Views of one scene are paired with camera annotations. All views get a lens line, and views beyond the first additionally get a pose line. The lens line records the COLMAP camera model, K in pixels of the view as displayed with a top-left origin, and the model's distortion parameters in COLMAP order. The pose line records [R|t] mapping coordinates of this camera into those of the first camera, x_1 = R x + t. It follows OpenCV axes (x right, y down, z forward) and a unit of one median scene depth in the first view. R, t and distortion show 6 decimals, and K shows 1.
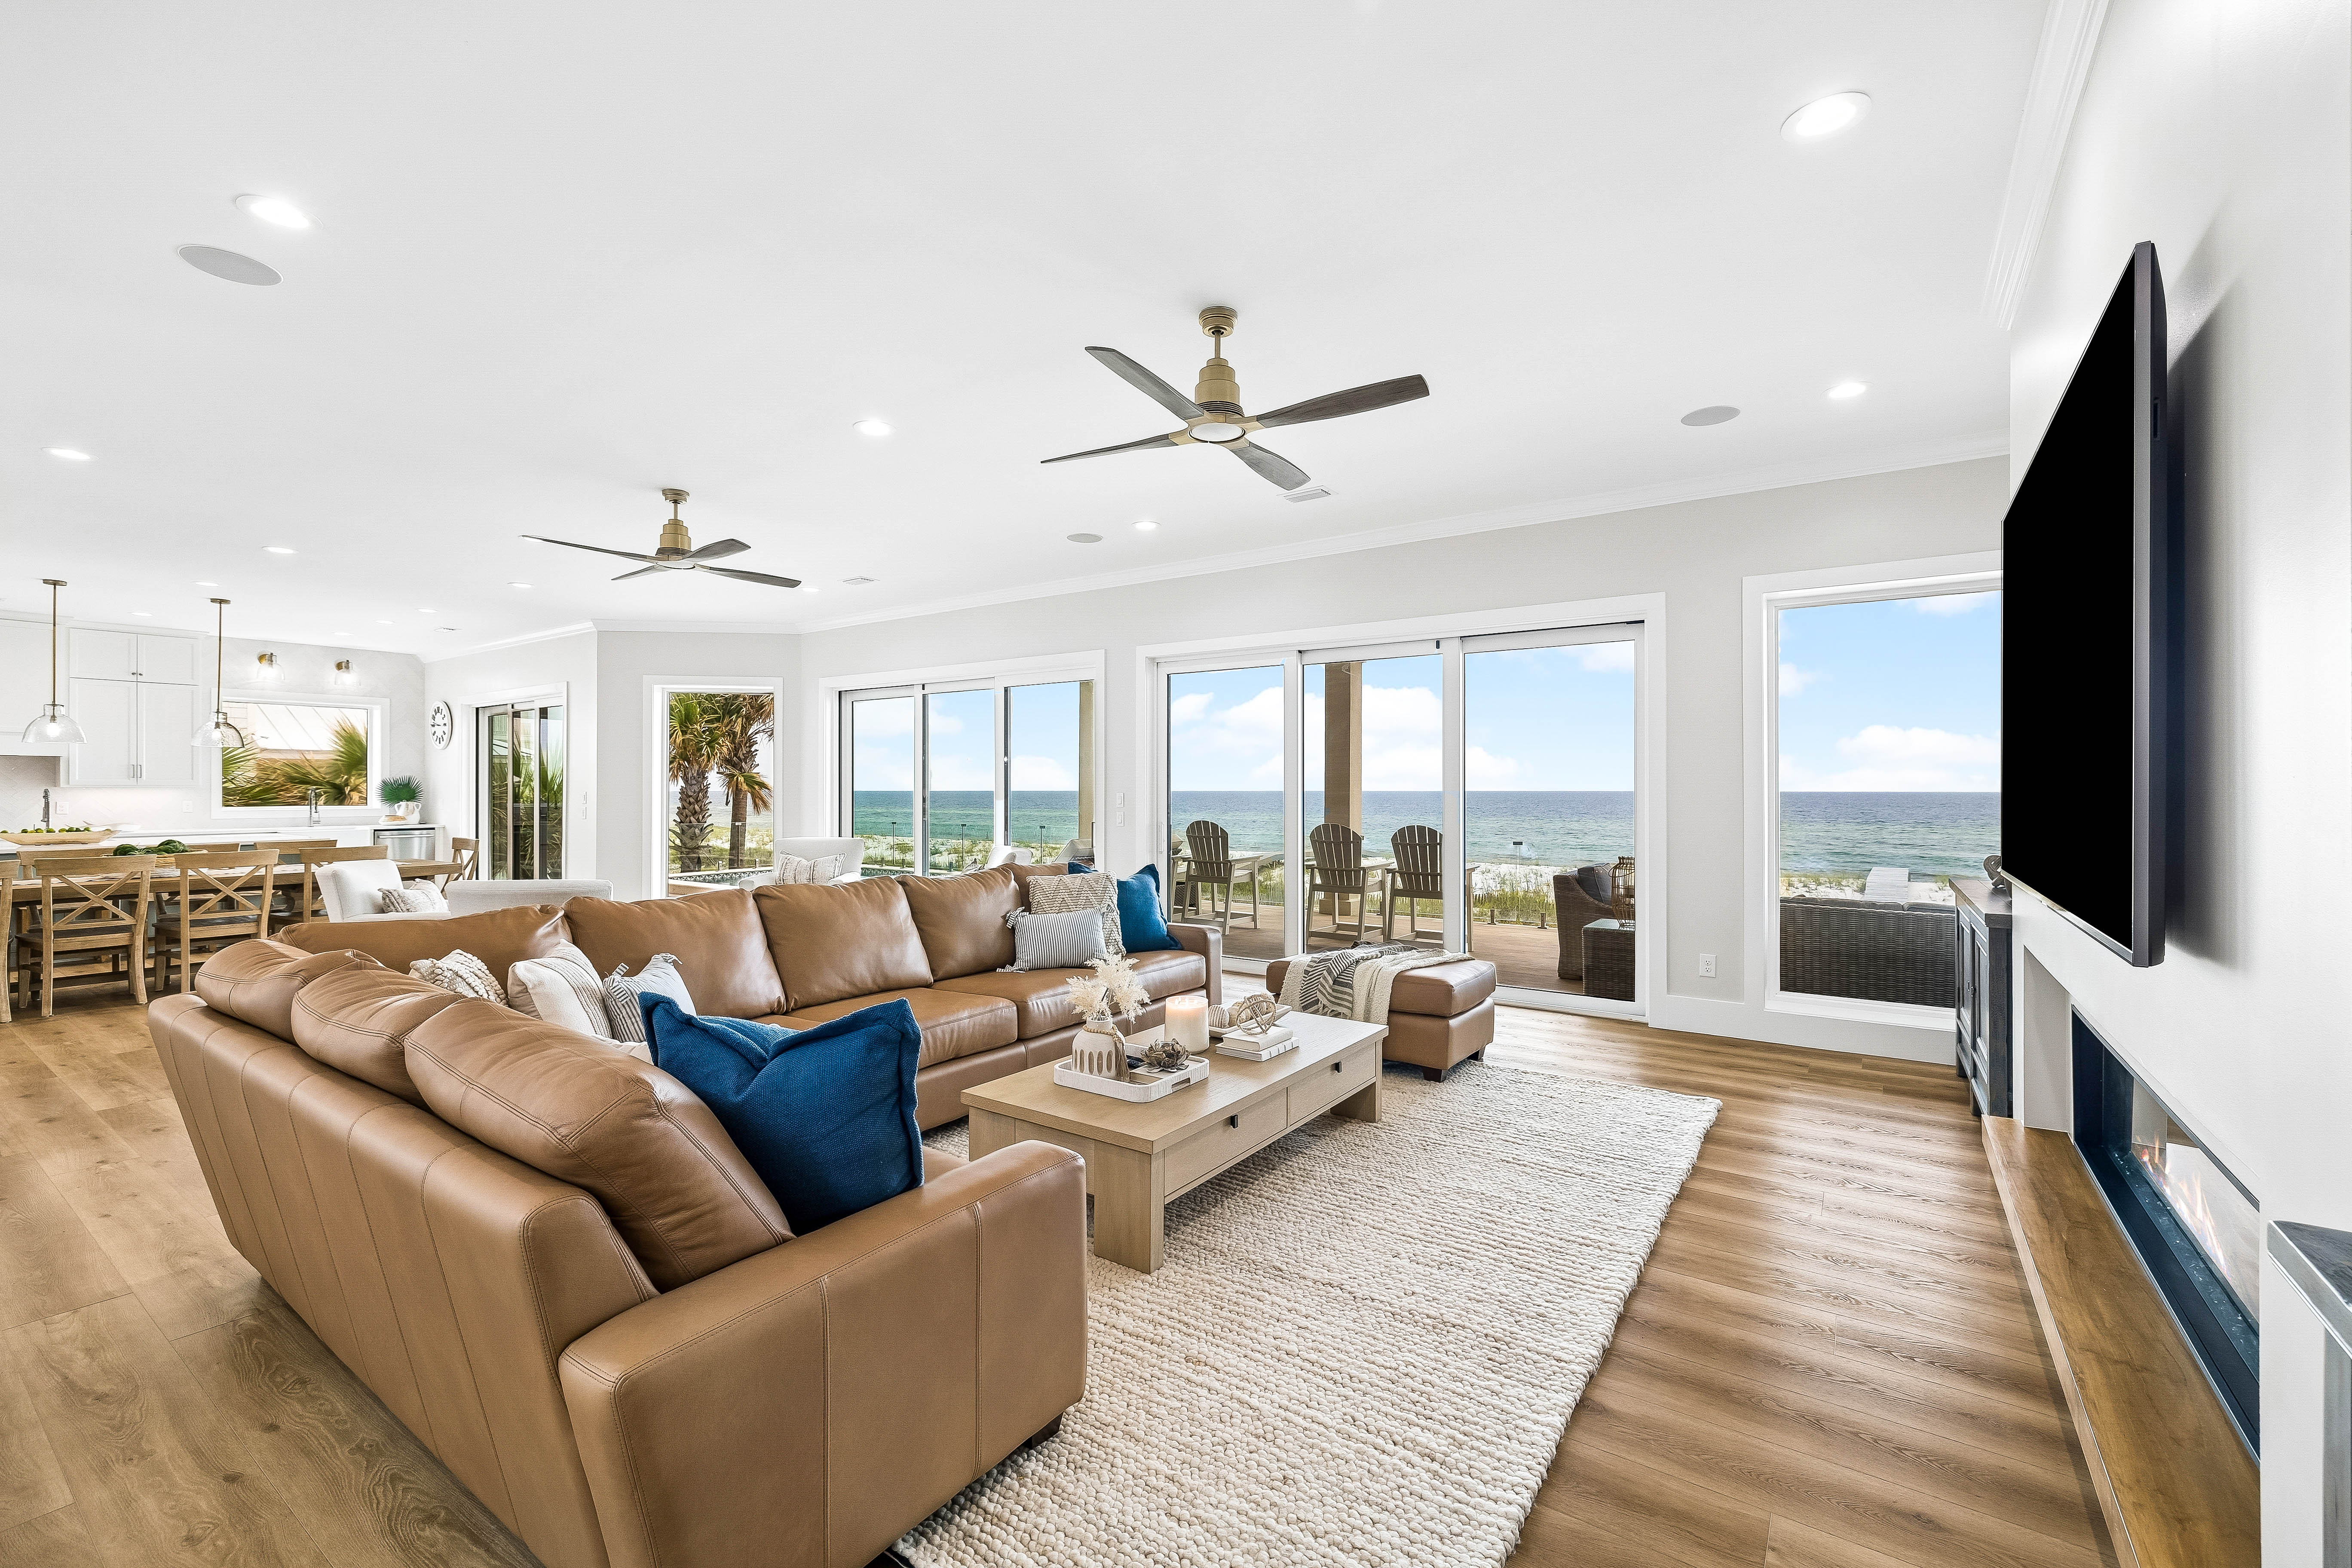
lens RADIAL K [[987.1, 0, 1160.6], [0, 987.1, 787.1], [0, 0, 1]] dist [-0.000170, 0.000200]
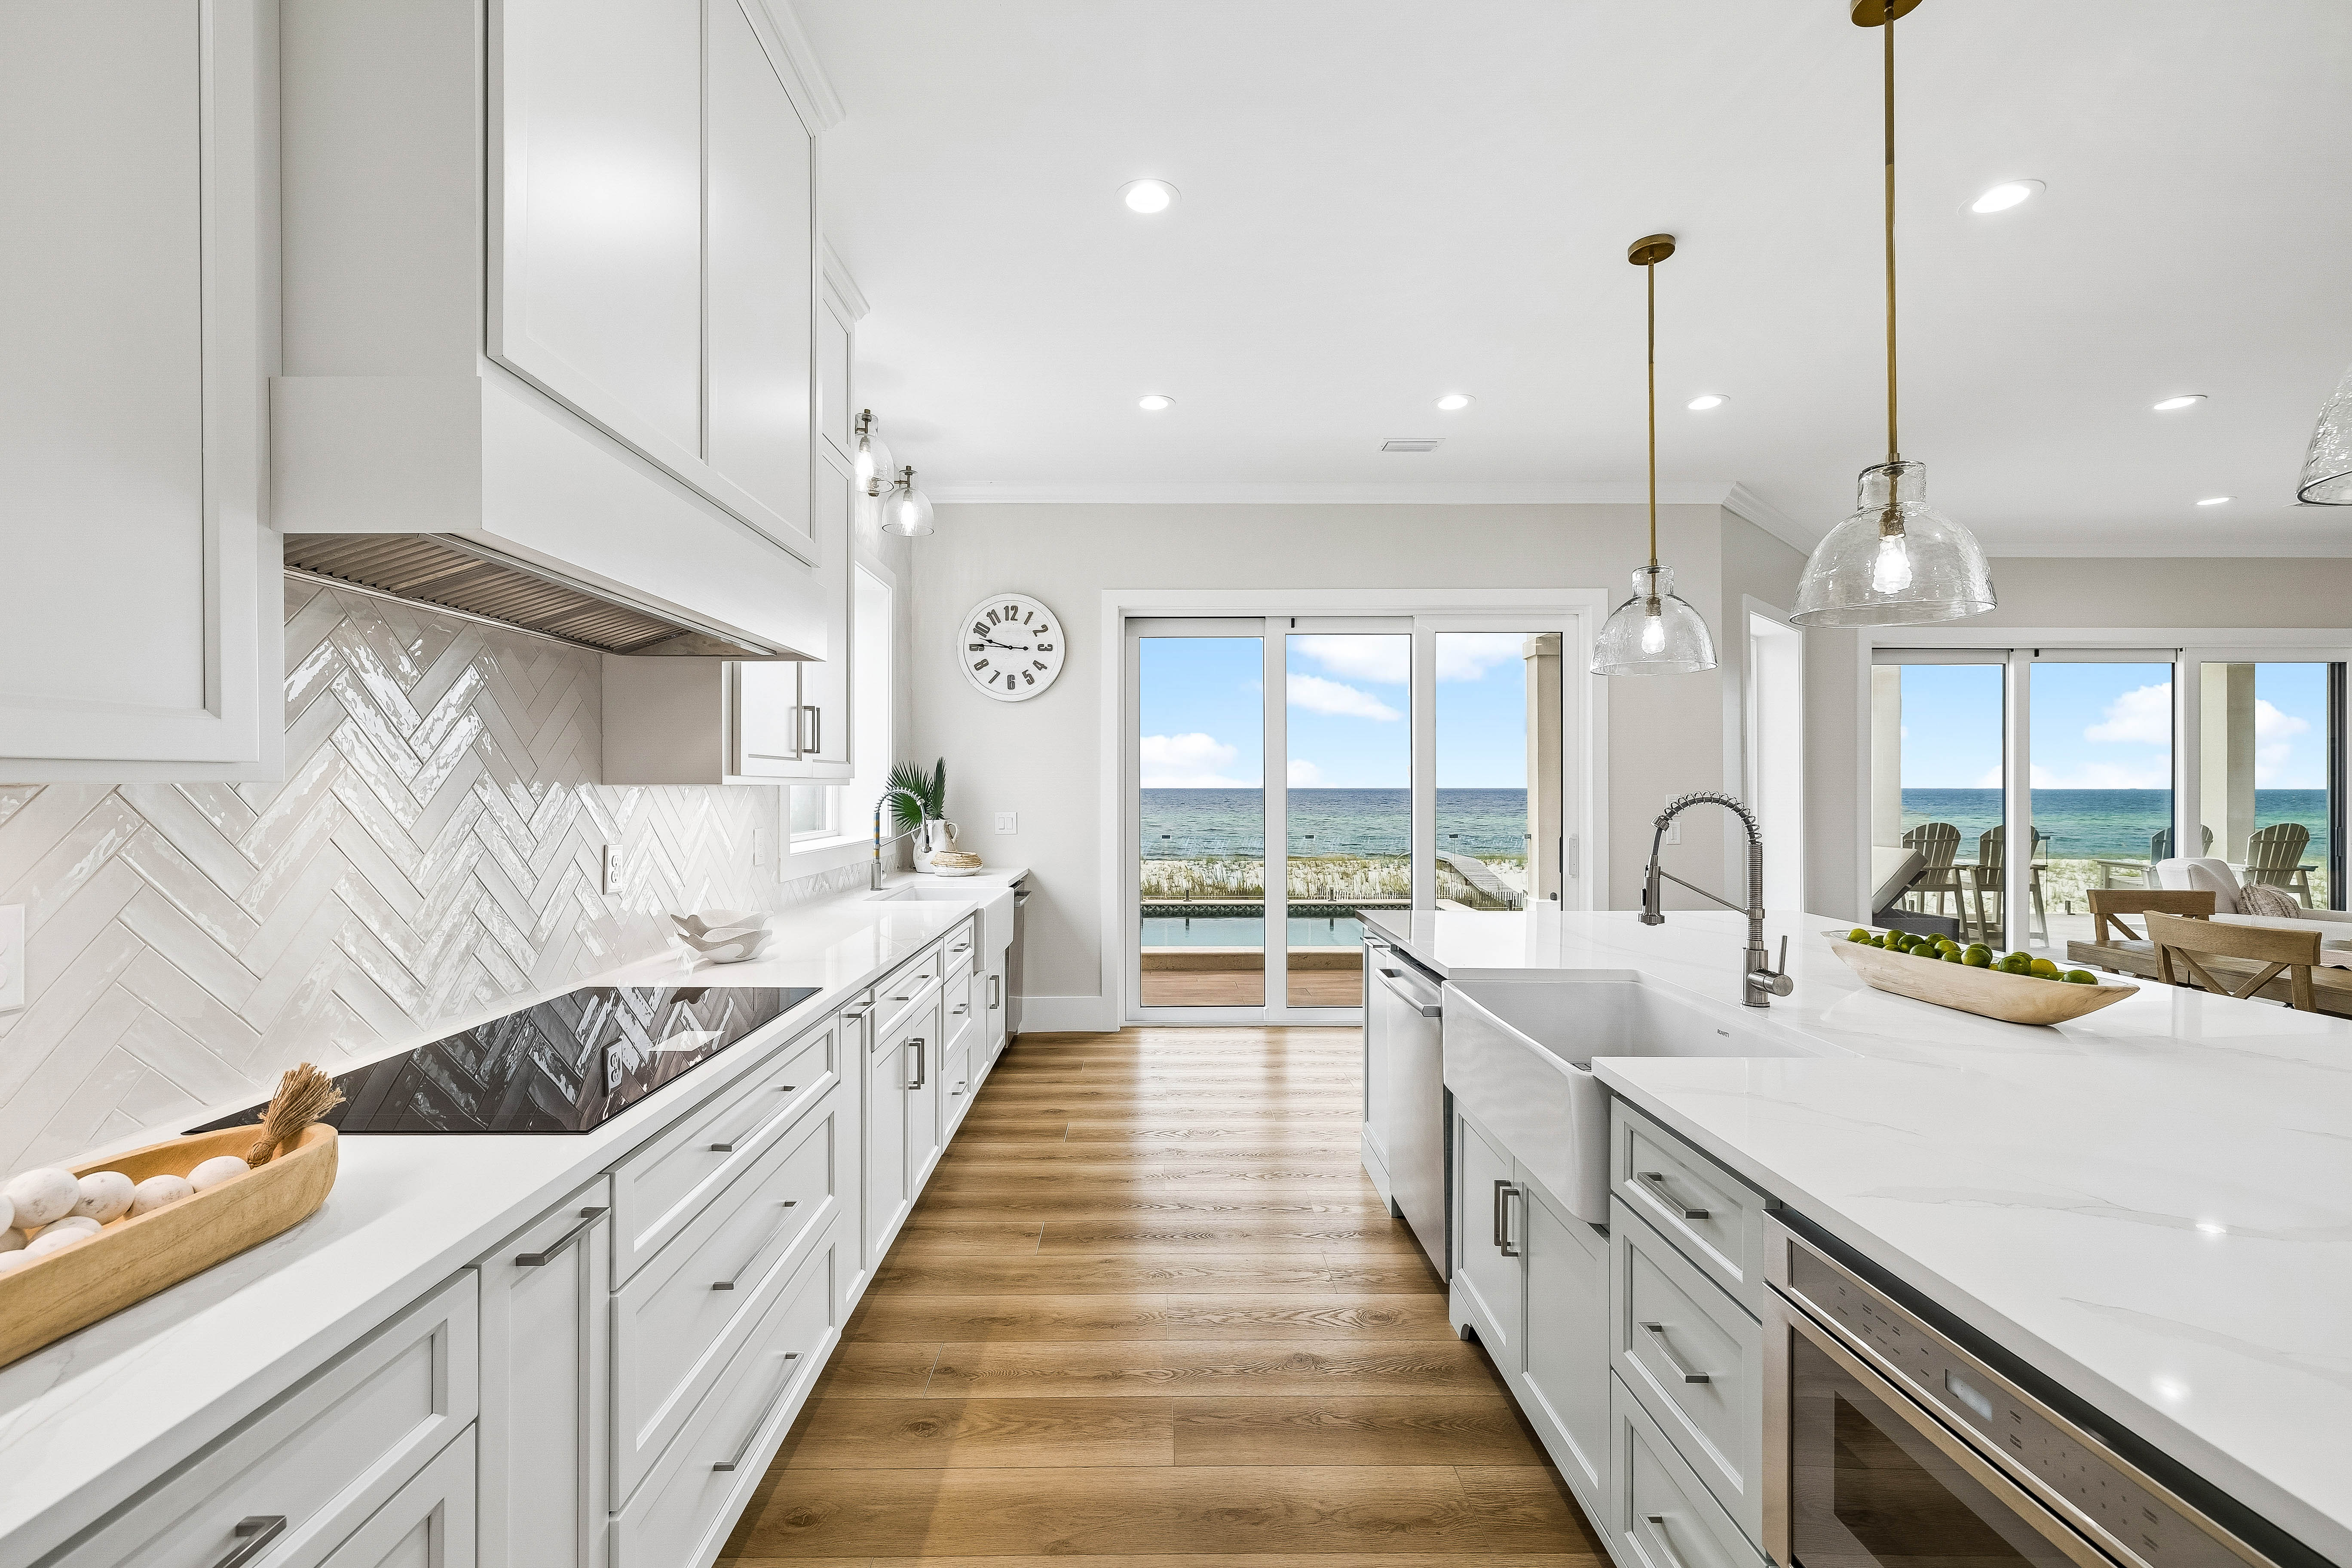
lens RADIAL K [[1003.4, 0, 1144.7], [0, 1003.4, 785.3], [0, 0, 1]] dist [0.000792, 0.000359]
pose [[0.813537, 0.000394, 0.581514, -1.176890], [-0.000639, 1.000000, 0.000216, -0.000070], [-0.581513, -0.000548, 0.813537, 0.737997]]
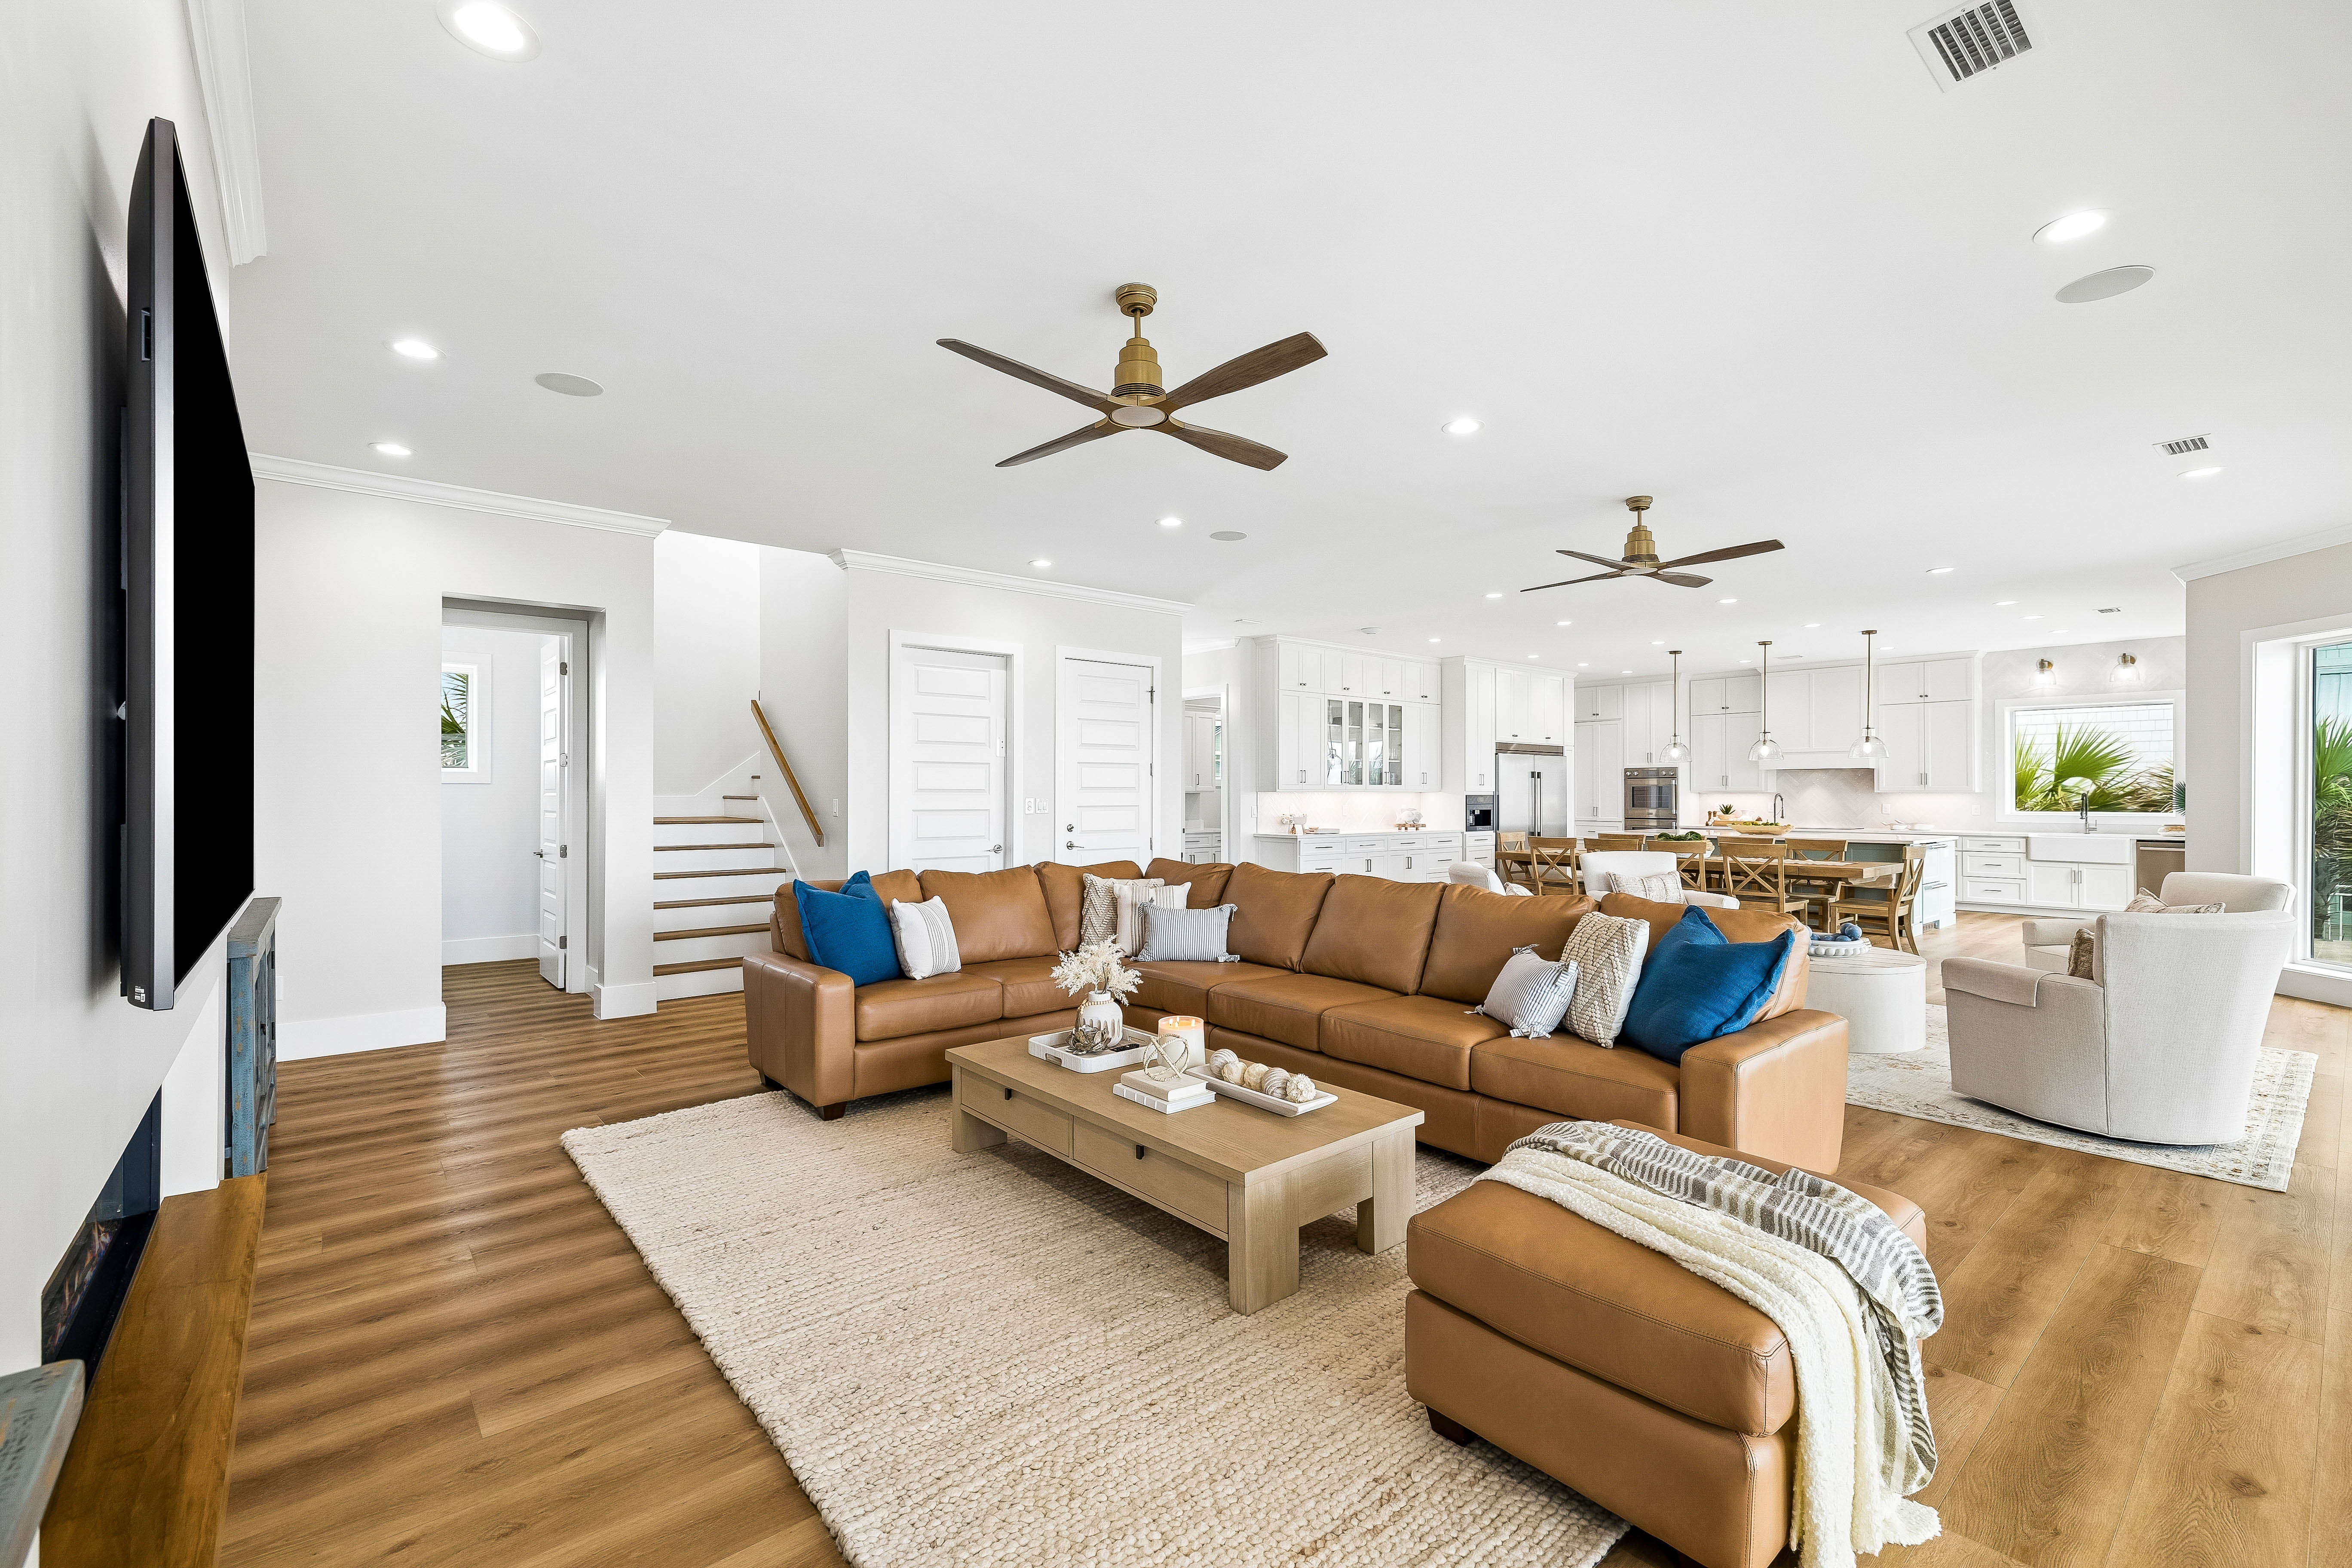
lens RADIAL K [[1000.8, 0, 1190.5], [0, 1000.8, 789.6], [0, 0, 1]] dist [0.001551, 0.000139]
pose [[-0.239195, -0.003703, -0.970964, 0.347730], [0.001855, 0.999989, -0.004270, 0.000193], [0.970970, -0.002822, -0.239186, 0.455938]]
